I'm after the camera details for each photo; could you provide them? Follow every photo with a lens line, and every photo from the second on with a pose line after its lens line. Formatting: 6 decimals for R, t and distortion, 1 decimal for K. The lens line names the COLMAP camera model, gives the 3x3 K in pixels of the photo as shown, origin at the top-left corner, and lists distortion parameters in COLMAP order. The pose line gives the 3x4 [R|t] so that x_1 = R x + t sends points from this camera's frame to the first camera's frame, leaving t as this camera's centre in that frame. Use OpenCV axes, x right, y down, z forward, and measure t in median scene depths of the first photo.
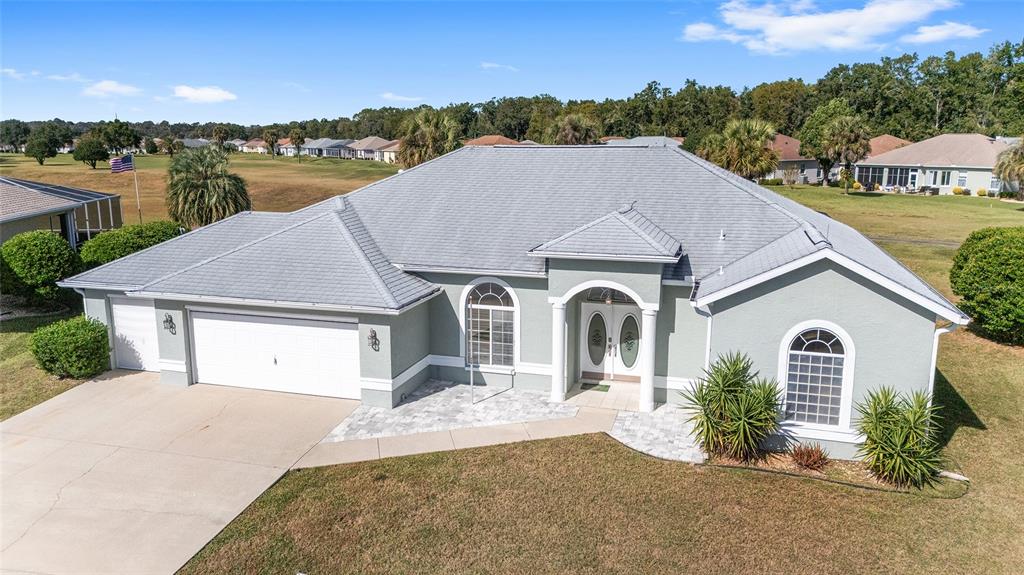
lens RADIAL K [[736.3, 0, 512.0], [0, 736.3, 287.5], [0, 0, 1]] dist [0.060907, -0.063937]
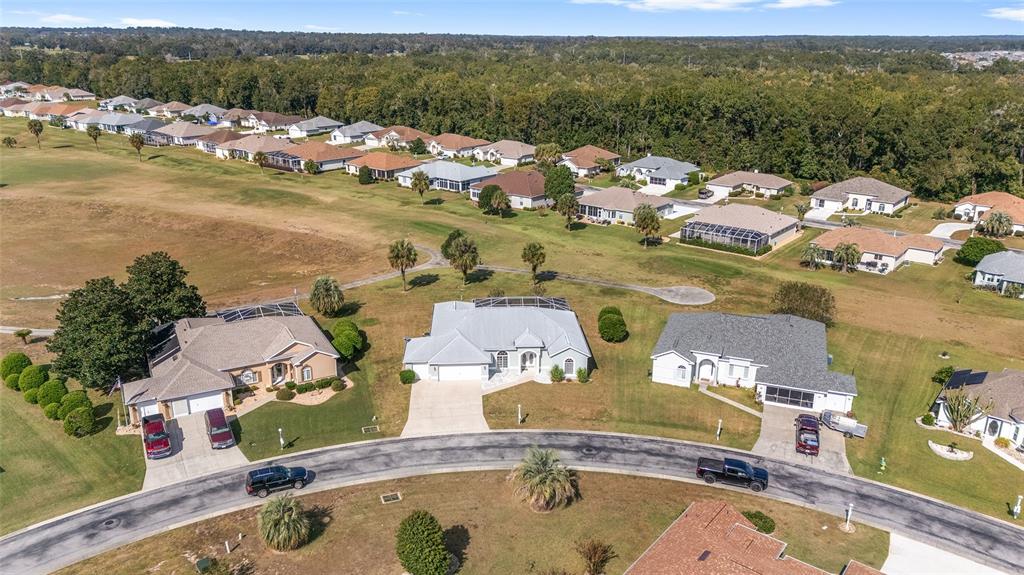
lens RADIAL K [[736.3, 0, 512.0], [0, 736.3, 287.5], [0, 0, 1]] dist [0.060907, -0.063937]
pose [[0.939383, -0.102220, 0.327277, -1.427582], [0.058801, 0.988413, 0.139938, -1.027983], [-0.337789, -0.112211, 0.934509, -3.243411]]
